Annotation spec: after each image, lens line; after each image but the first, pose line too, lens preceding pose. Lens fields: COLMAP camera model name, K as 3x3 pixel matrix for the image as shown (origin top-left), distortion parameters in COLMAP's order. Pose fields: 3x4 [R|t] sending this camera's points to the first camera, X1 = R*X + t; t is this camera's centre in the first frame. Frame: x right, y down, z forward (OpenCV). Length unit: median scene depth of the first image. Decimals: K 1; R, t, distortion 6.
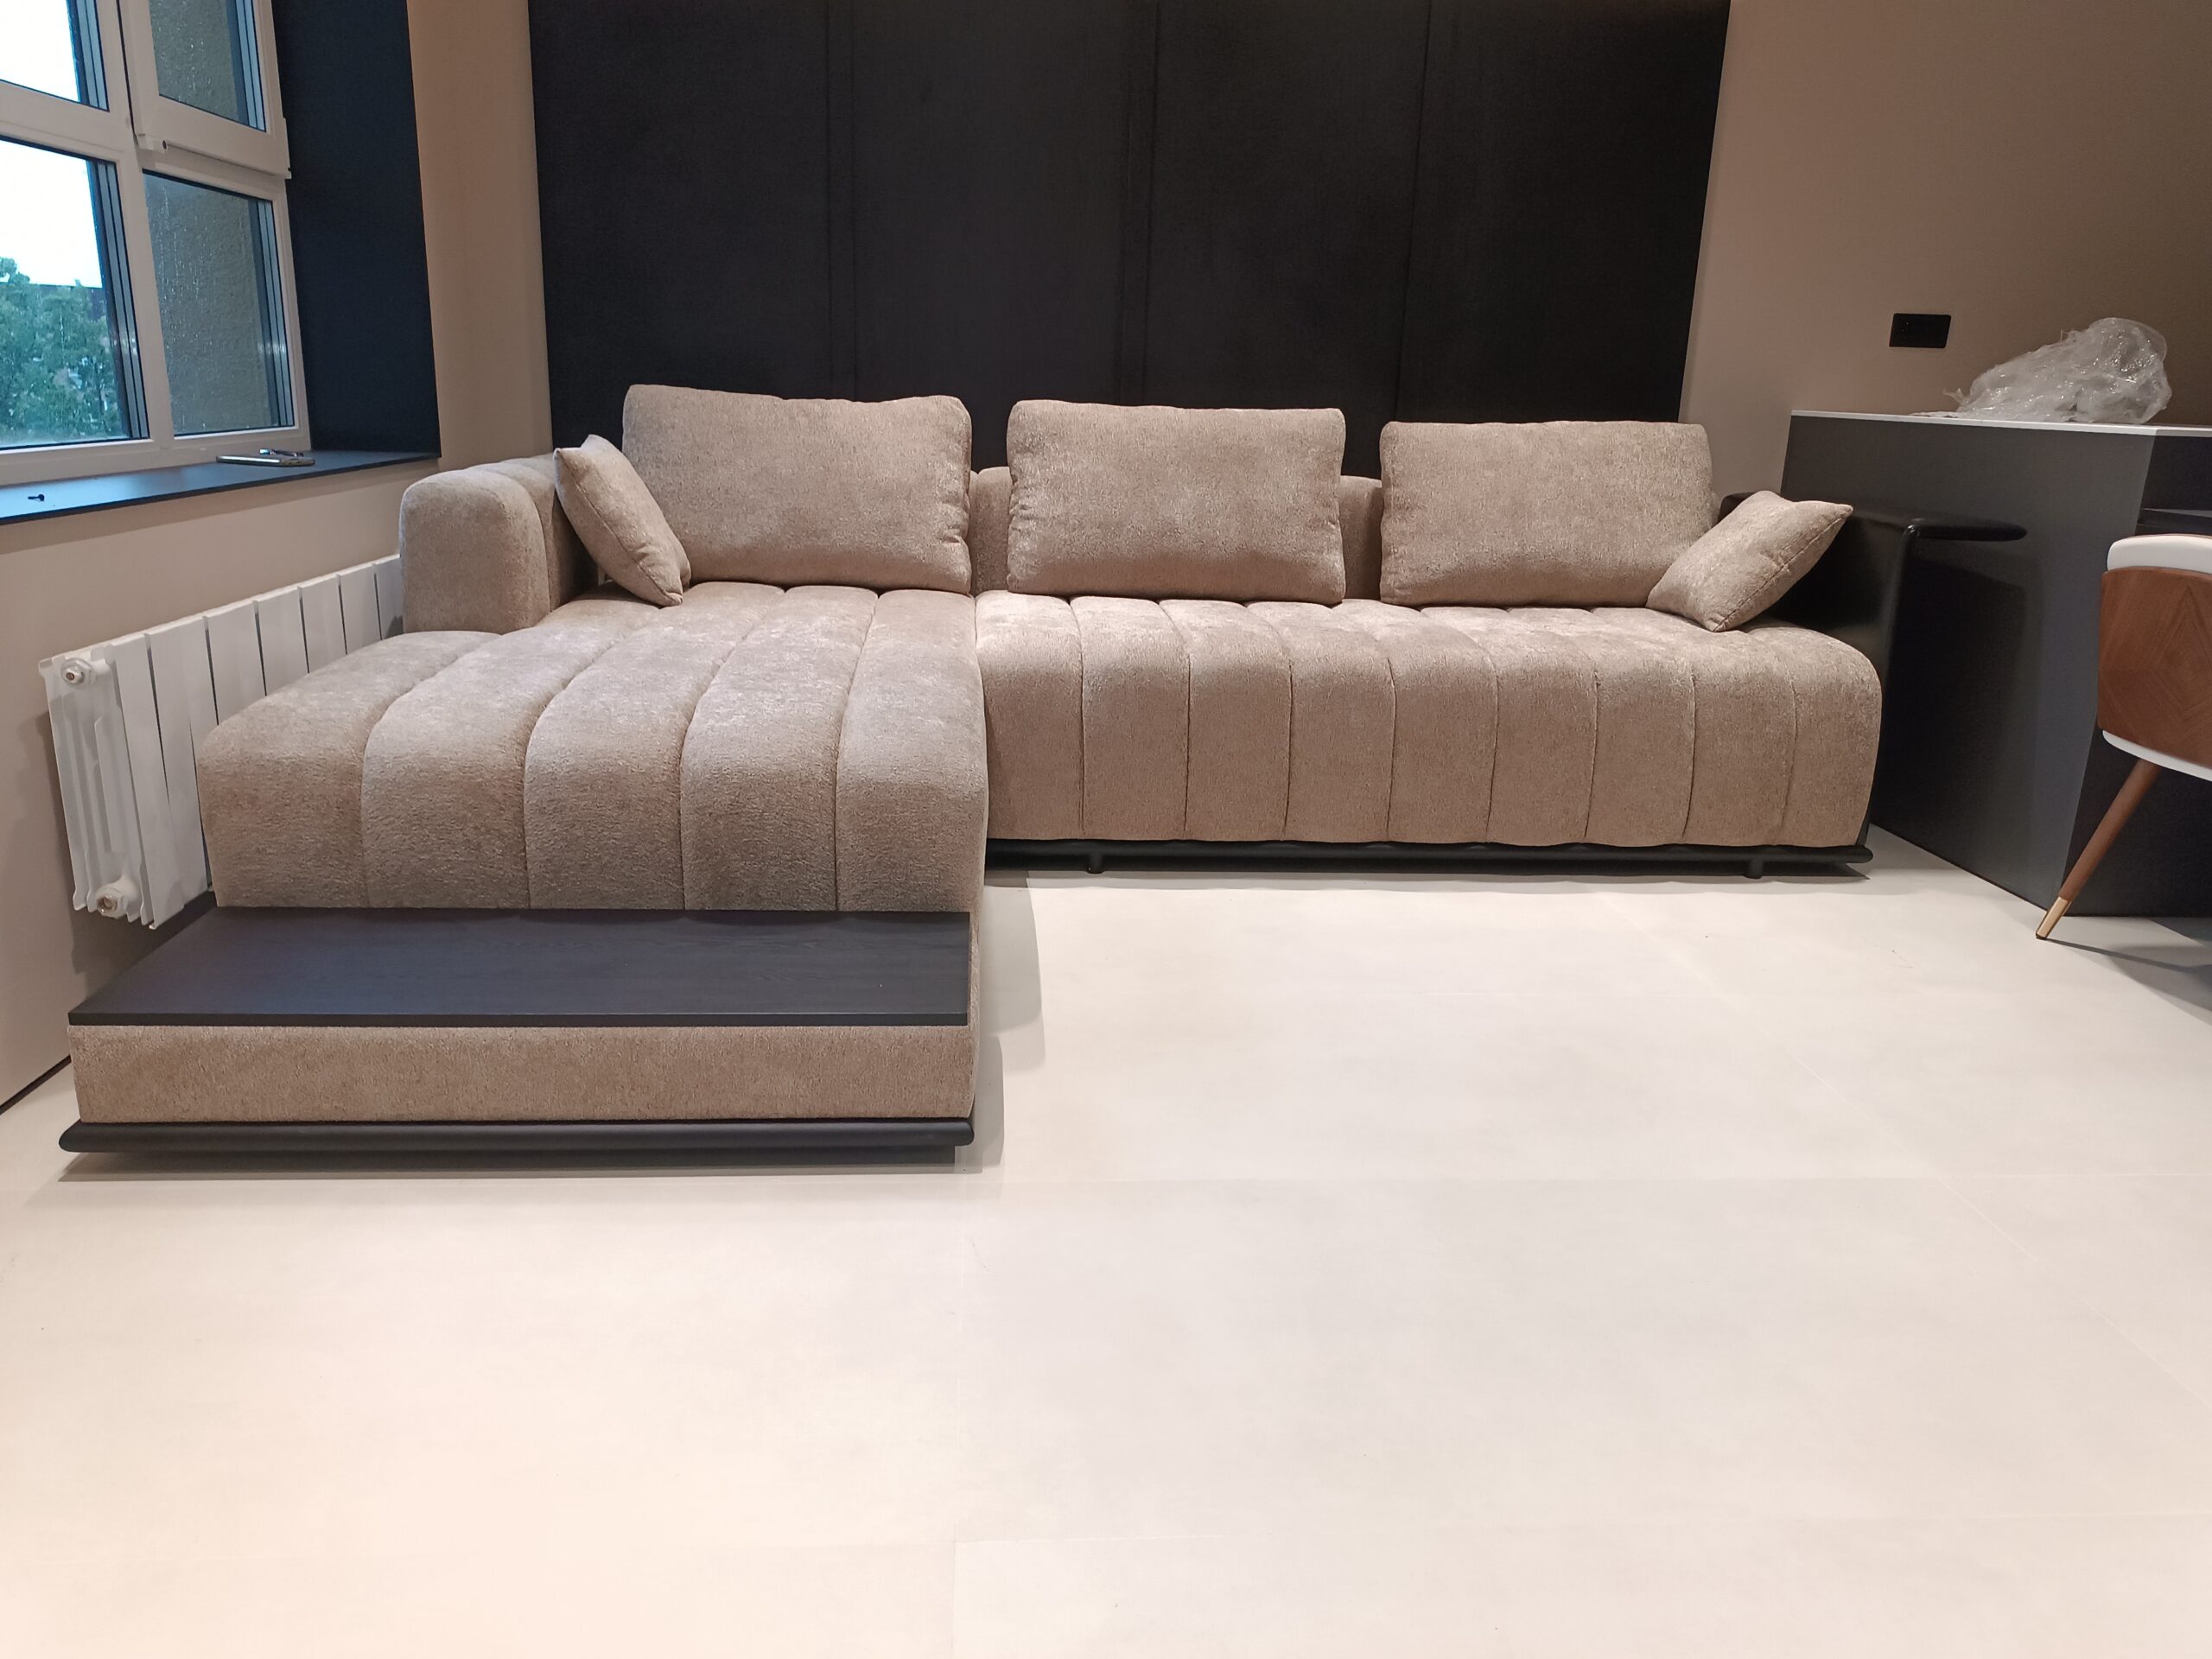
lens RADIAL K [[1602.0, 0, 1112.2], [0, 1602.0, 814.4], [0, 0, 1]] dist [0.052130, -0.057824]
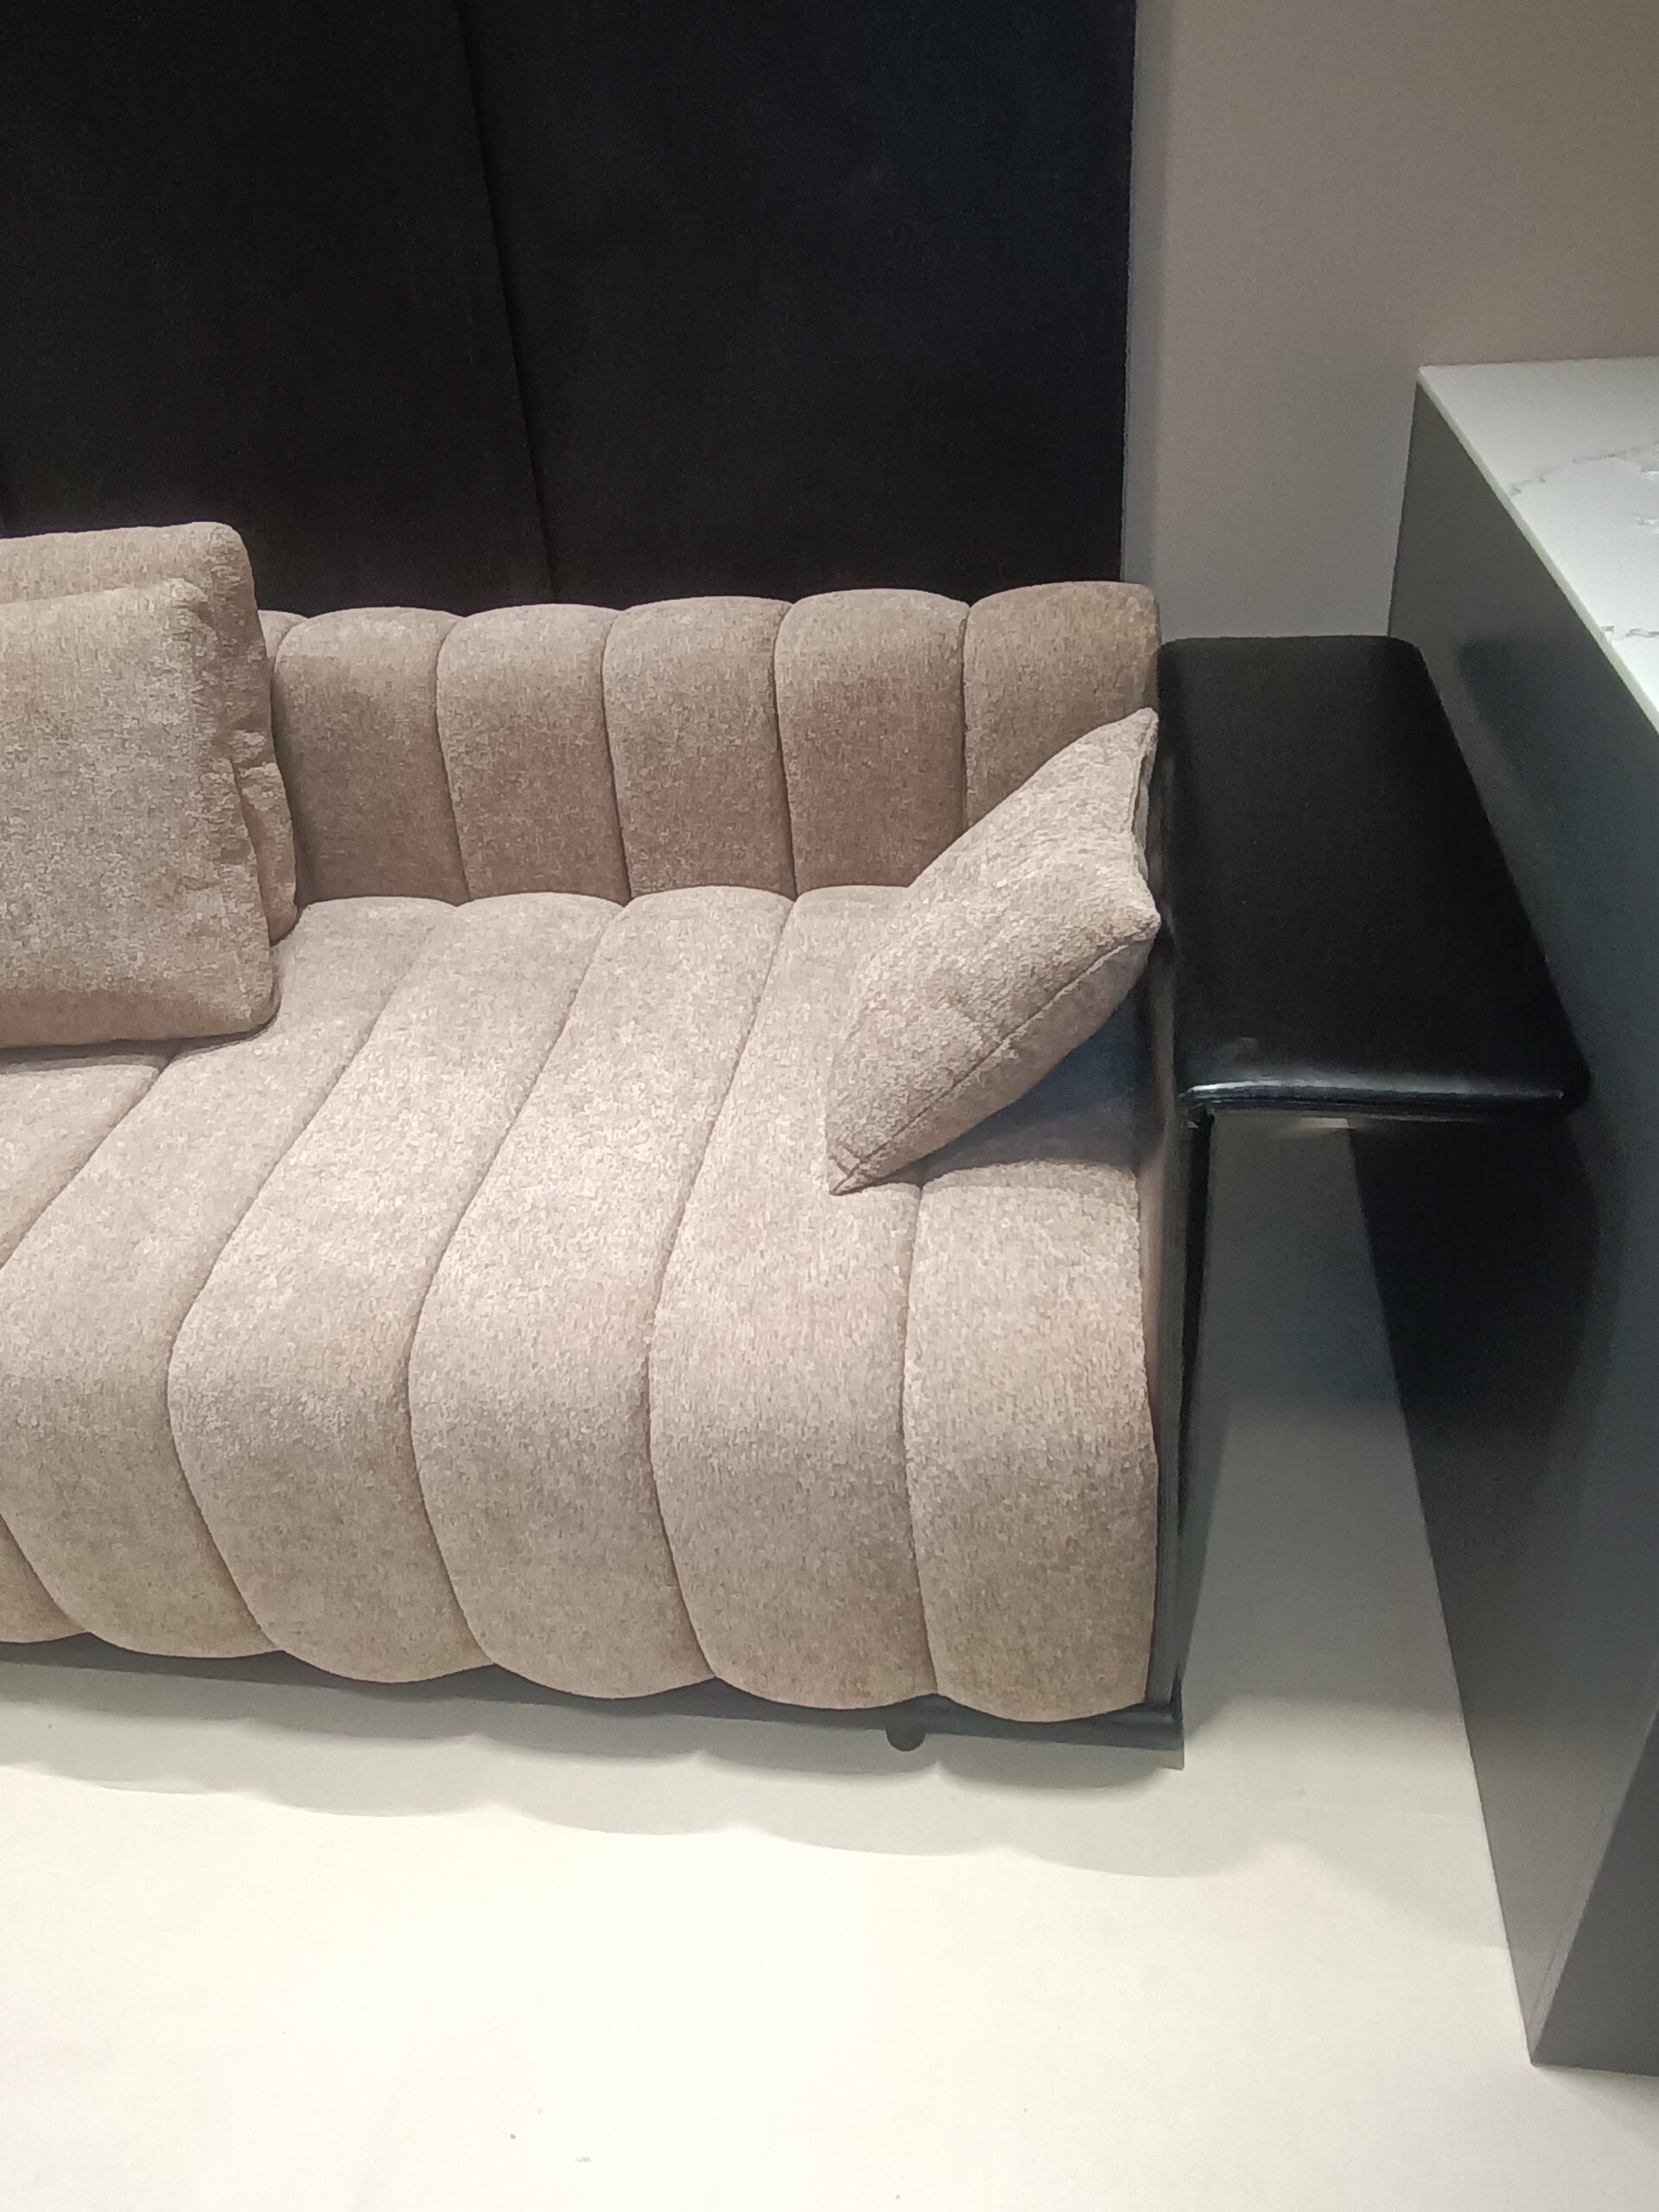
lens RADIAL K [[1696.6, 0, 795.8], [0, 1696.6, 1103.5], [0, 0, 1]] dist [-0.029748, 0.028443]
pose [[0.966232, 0.037787, -0.254889, 0.477399], [0.053001, 0.938892, 0.340106, -0.281829], [0.252165, -0.342130, 0.905185, 0.631150]]
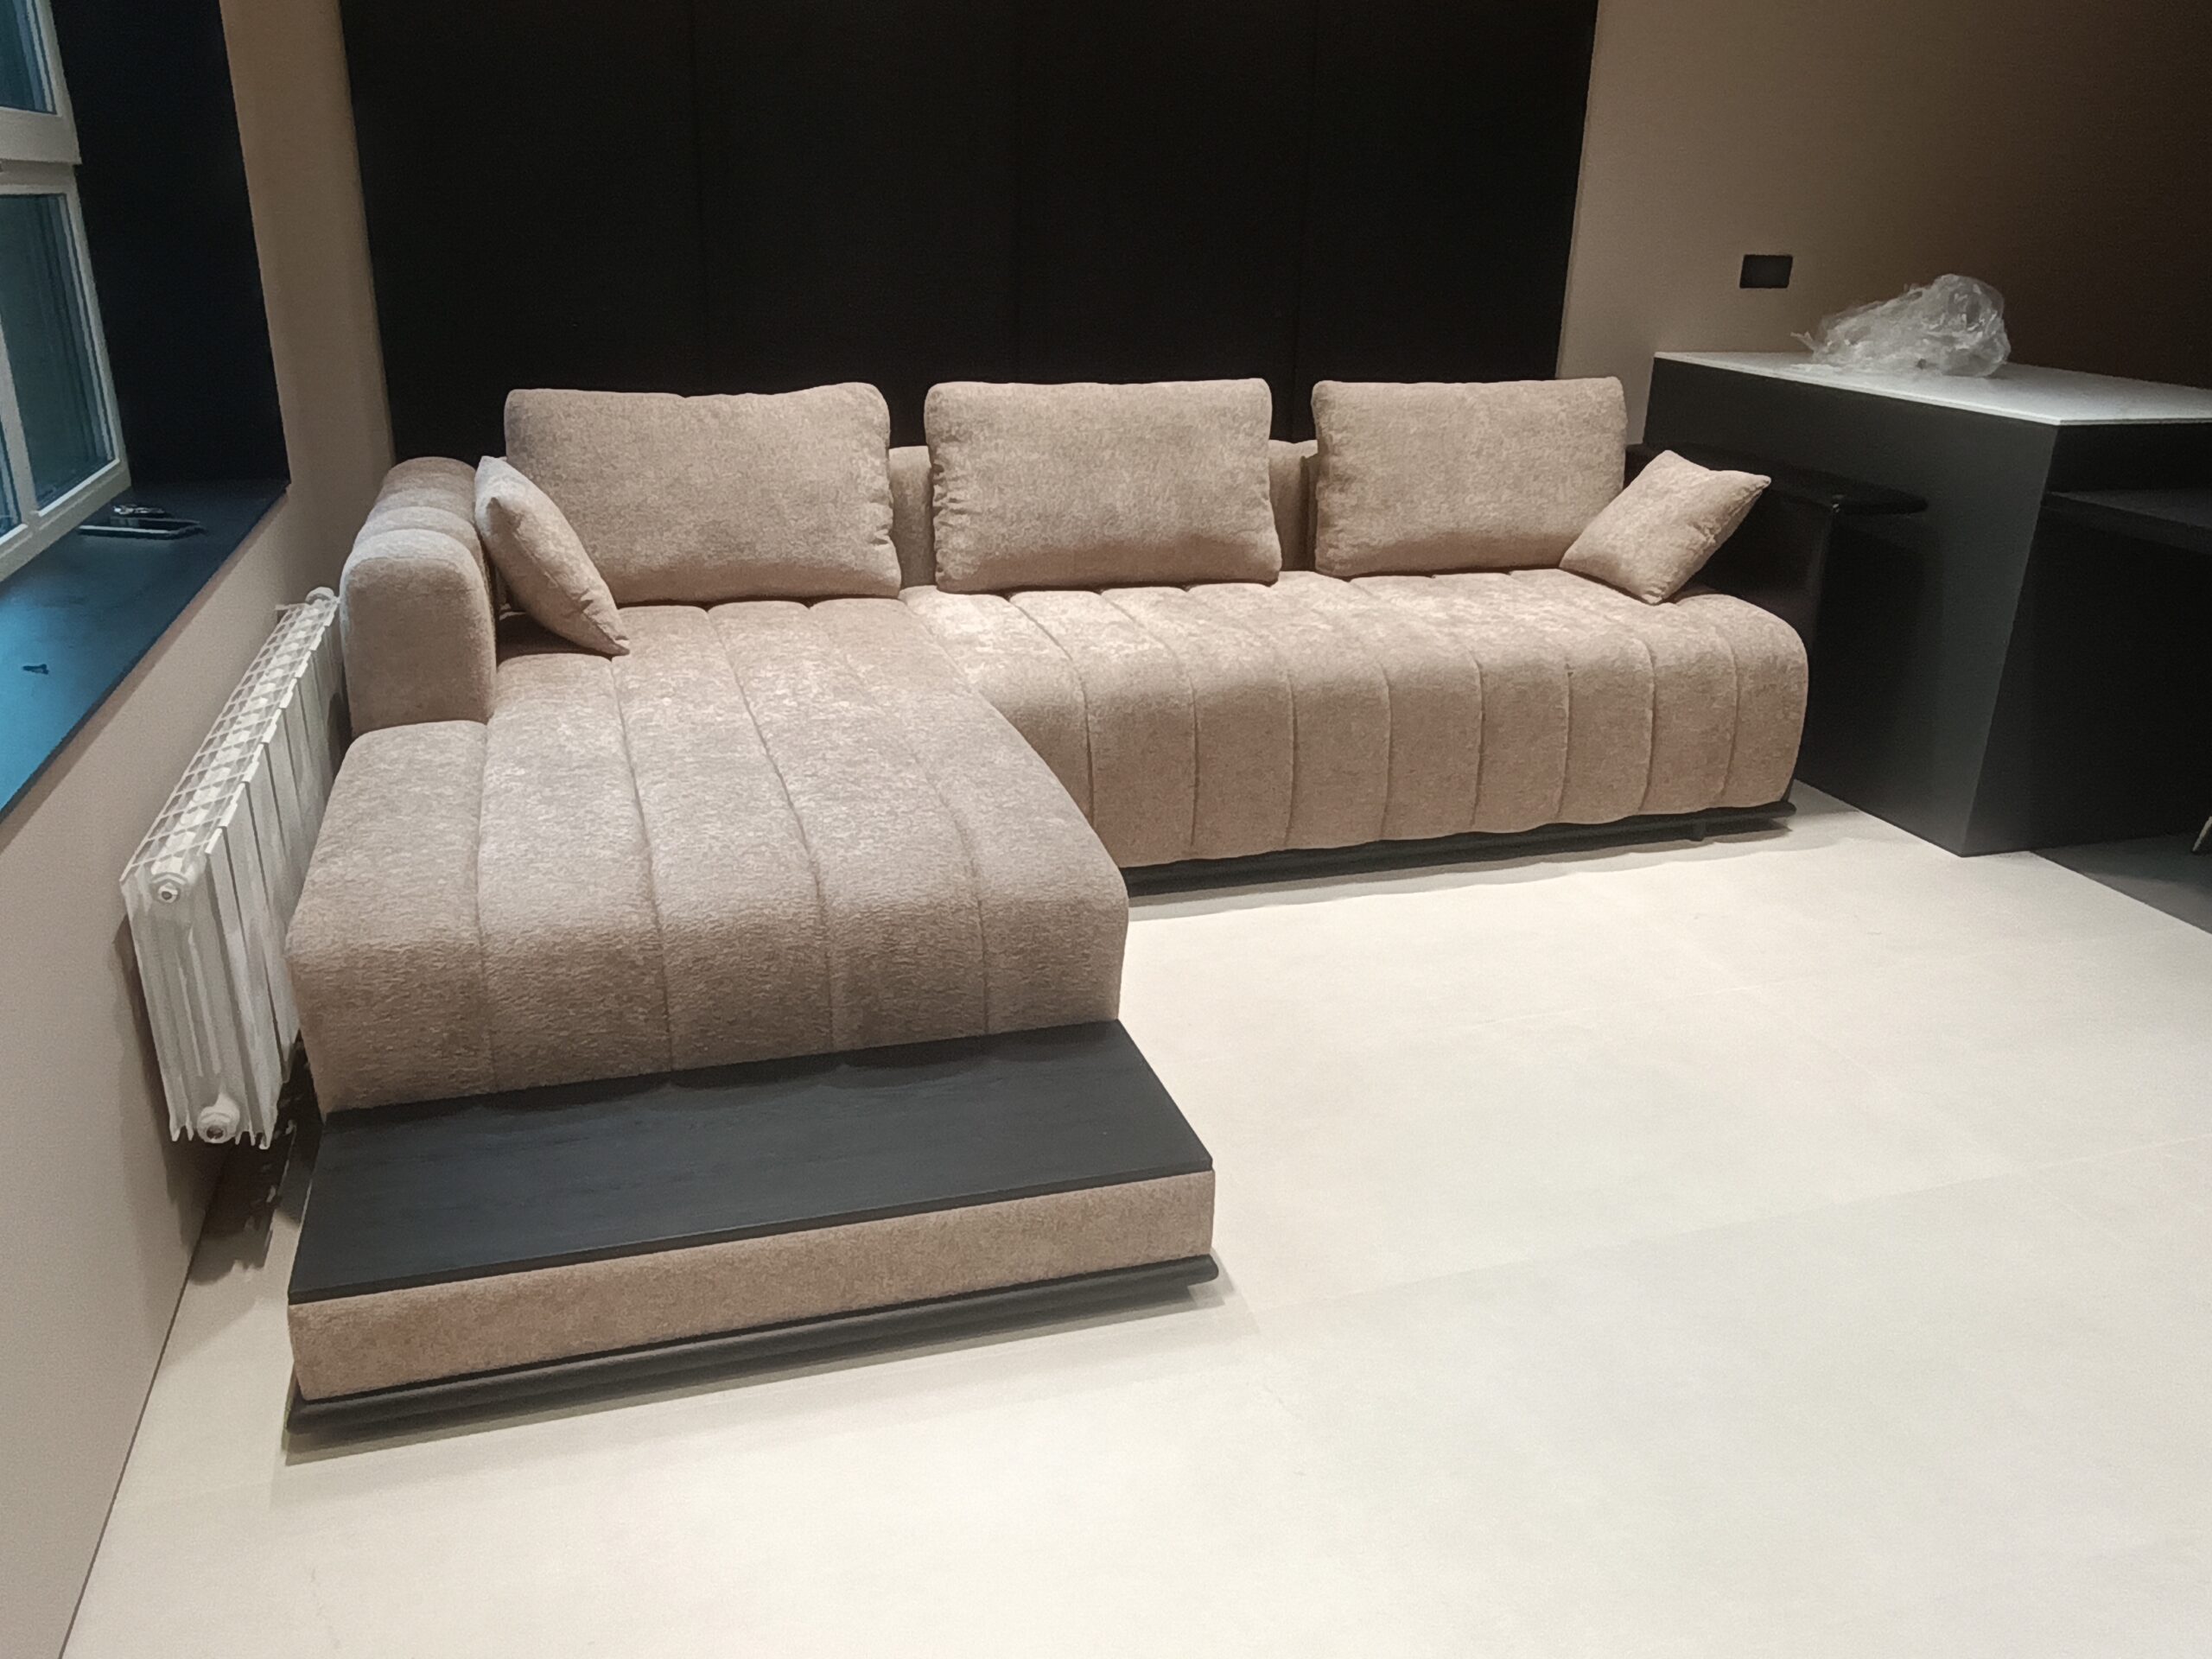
lens RADIAL K [[1696.6, 0, 1099.3], [0, 1696.6, 836.7], [0, 0, 1]] dist [-0.029748, 0.028443]
pose [[0.974862, -0.089977, 0.203832, -0.208717], [0.066840, 0.990798, 0.117690, -0.118550], [-0.212546, -0.101108, 0.971906, 0.006668]]
